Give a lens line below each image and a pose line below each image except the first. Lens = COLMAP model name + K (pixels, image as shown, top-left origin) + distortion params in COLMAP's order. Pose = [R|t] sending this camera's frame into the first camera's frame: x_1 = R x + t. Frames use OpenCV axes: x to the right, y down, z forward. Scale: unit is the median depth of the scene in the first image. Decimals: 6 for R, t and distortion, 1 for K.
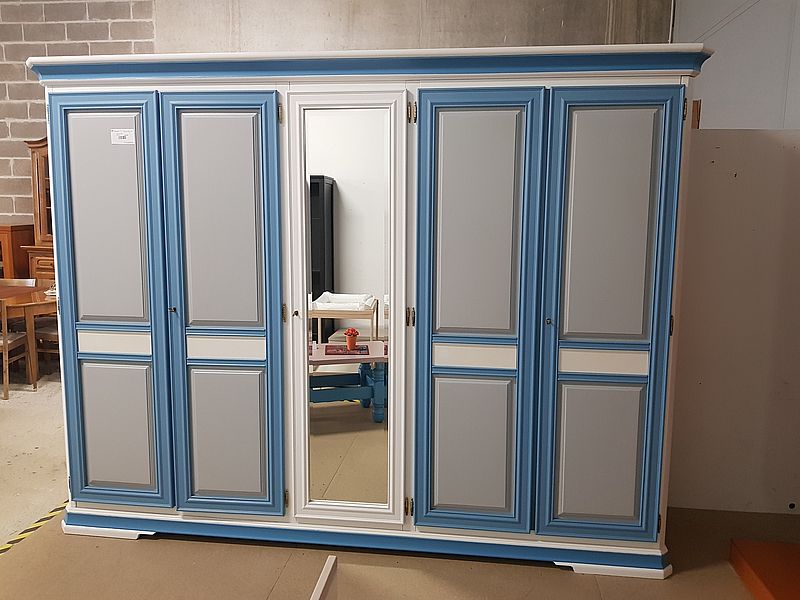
lens RADIAL K [[606.6, 0, 391.9], [0, 606.6, 289.1], [0, 0, 1]] dist [0.016857, -0.027982]
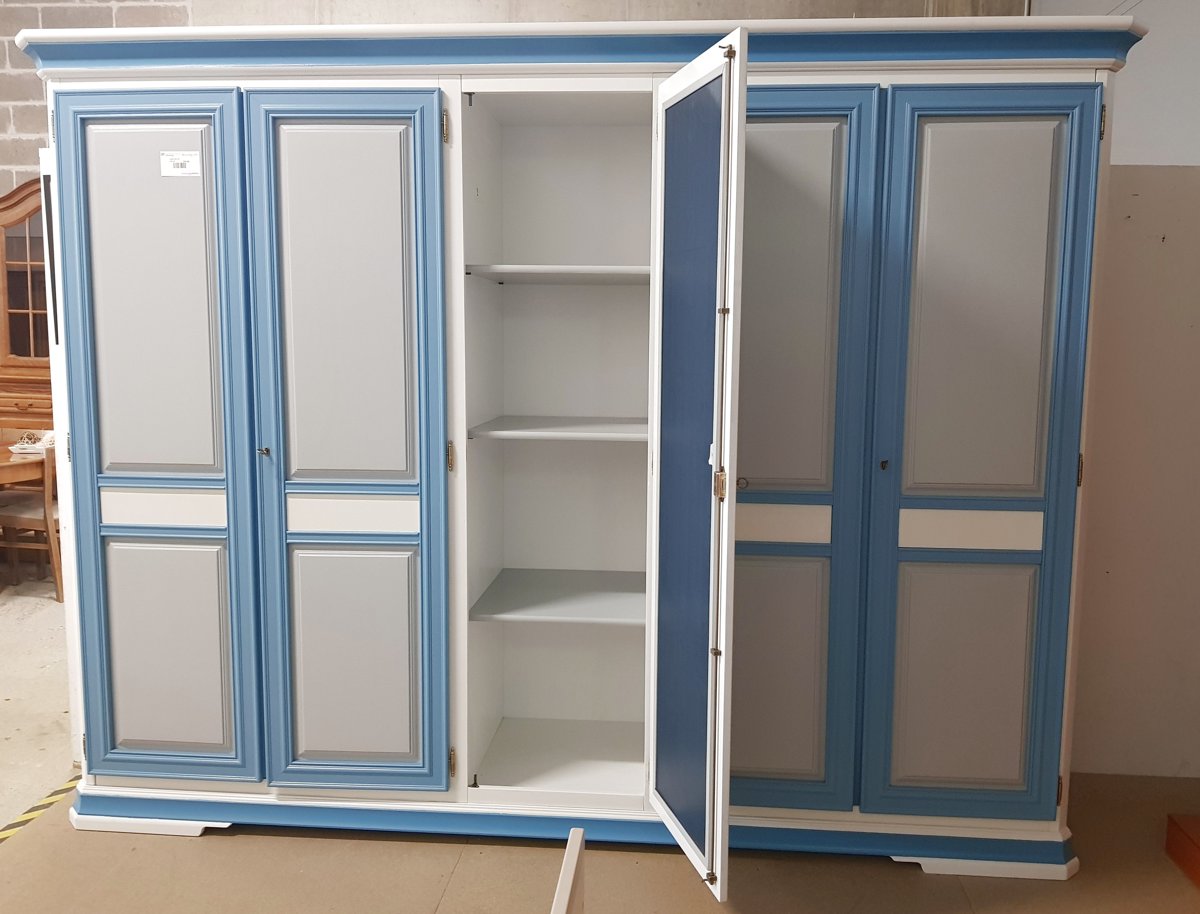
lens RADIAL K [[978.3, 0, 592.8], [0, 978.3, 456.8], [0, 0, 1]] dist [0.013930, -0.025867]
pose [[0.999152, -0.003158, 0.041046, -0.074218], [0.003355, 0.999983, -0.004722, 0.045164], [-0.041031, 0.004856, 0.999146, 0.013797]]
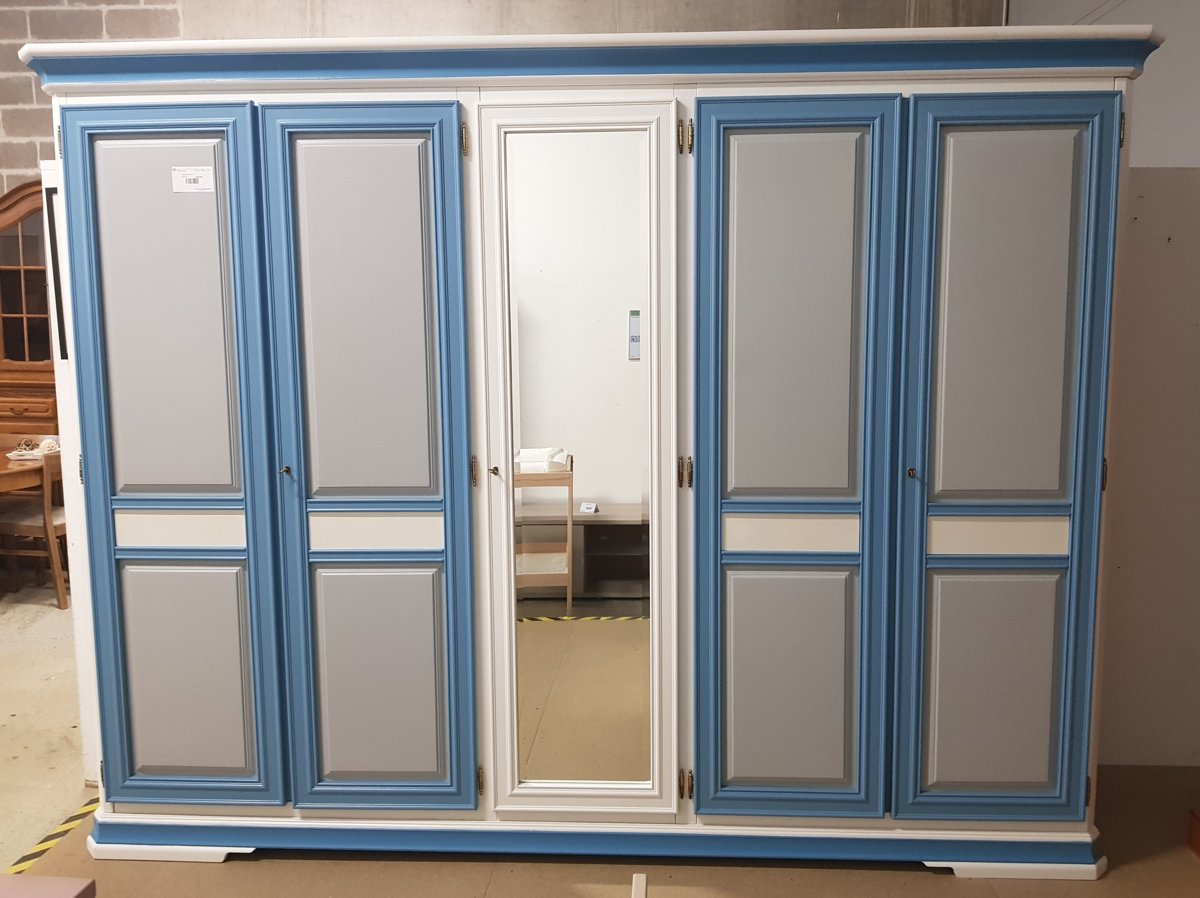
lens RADIAL K [[950.6, 0, 603.9], [0, 950.6, 435.0], [0, 0, 1]] dist [0.009521, -0.017175]
pose [[0.997137, -0.022147, 0.072307, -0.115752], [0.022769, 0.999710, -0.007794, 0.013542], [-0.072113, 0.009418, 0.997352, 0.050733]]
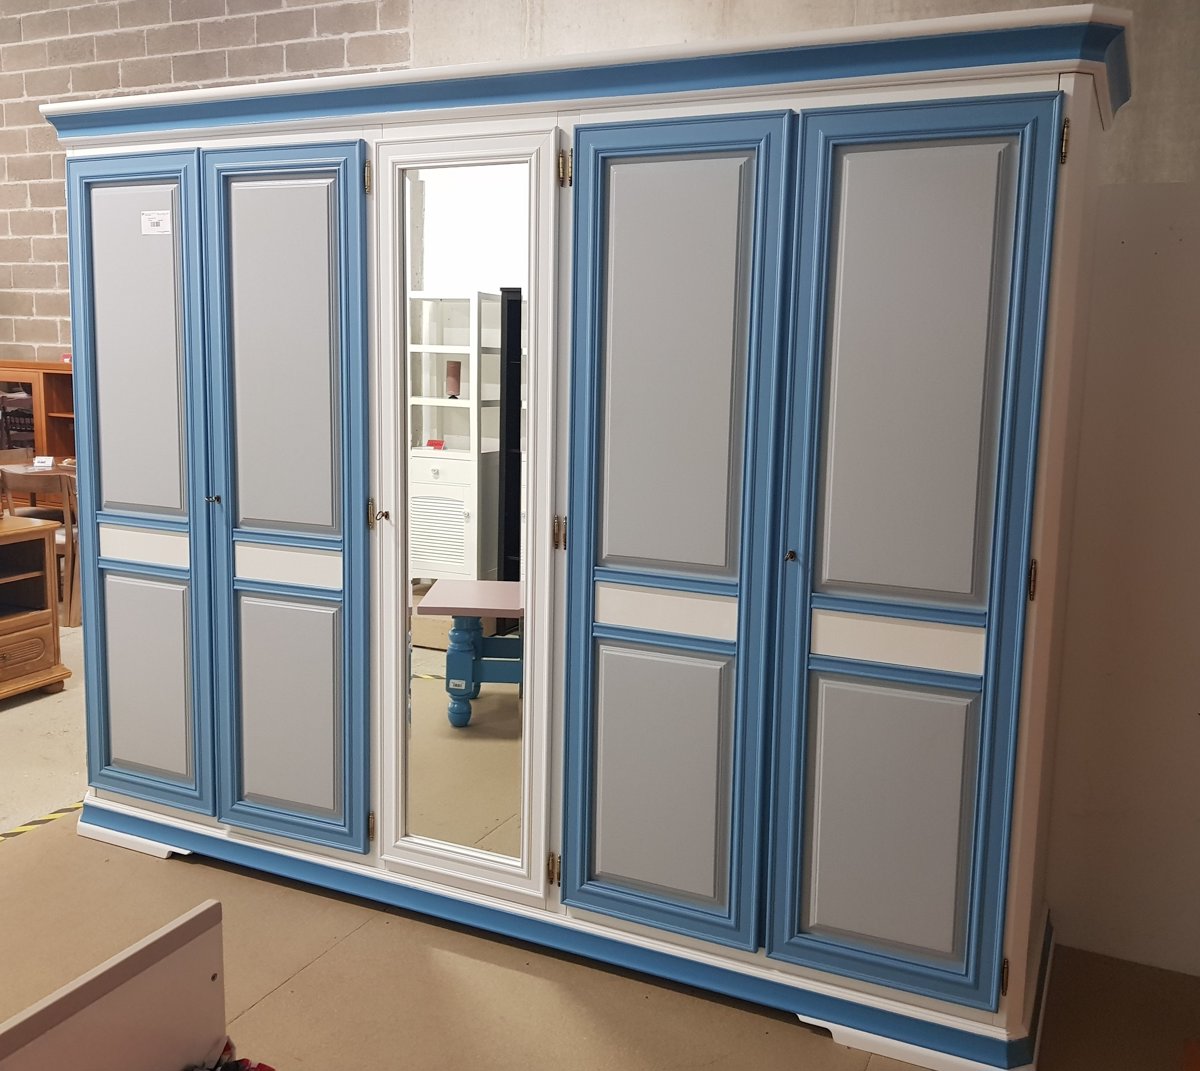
lens RADIAL K [[1109.0, 0, 600.5], [0, 1109.0, 503.9], [0, 0, 1]] dist [0.007217, 0.000000]
pose [[0.953507, 0.053495, -0.296585, 0.357913], [-0.052248, 0.998560, 0.012135, 0.004746], [0.296807, 0.003926, 0.954929, 0.028636]]
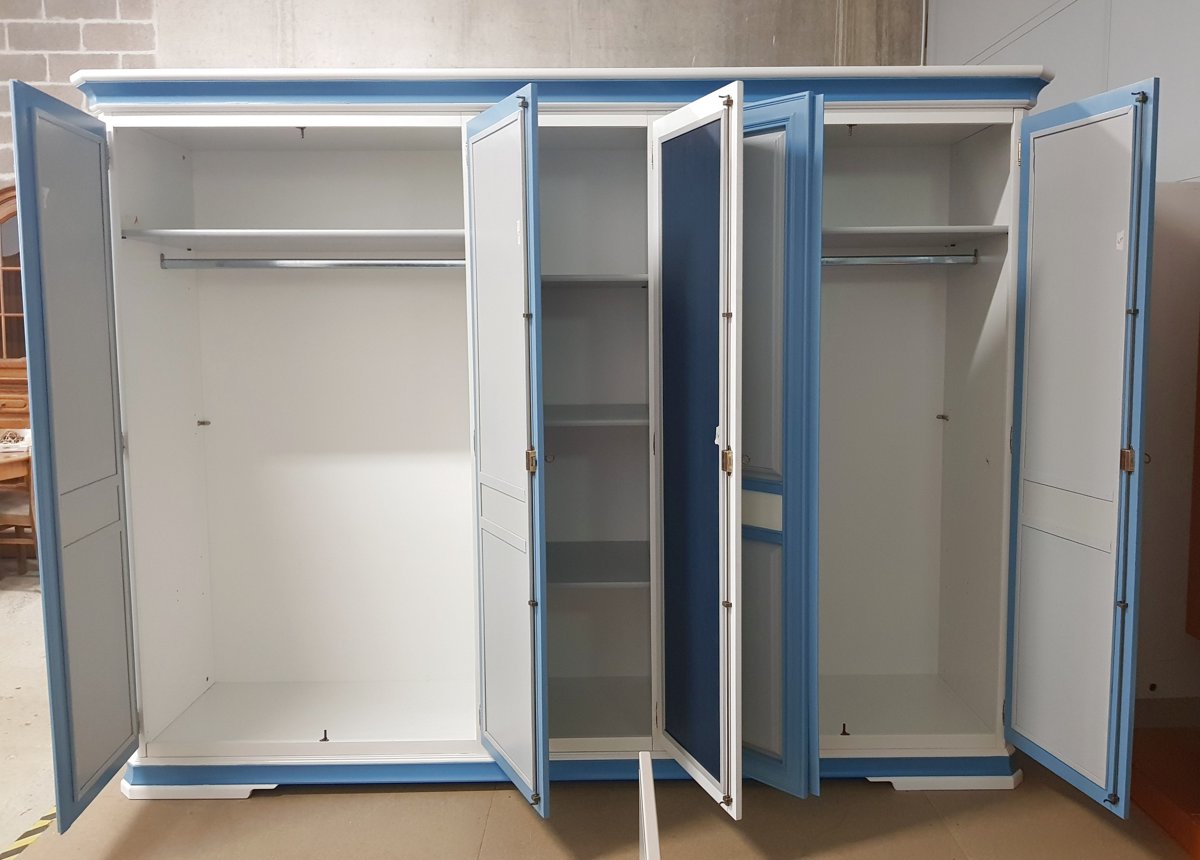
lens RADIAL K [[936.7, 0, 591.7], [0, 936.7, 411.2], [0, 0, 1]] dist [0.012162, -0.020844]
pose [[0.991817, -0.028426, 0.124462, -0.176882], [0.032557, 0.998980, -0.031283, 0.040319], [-0.123446, 0.035079, 0.991731, -0.071147]]
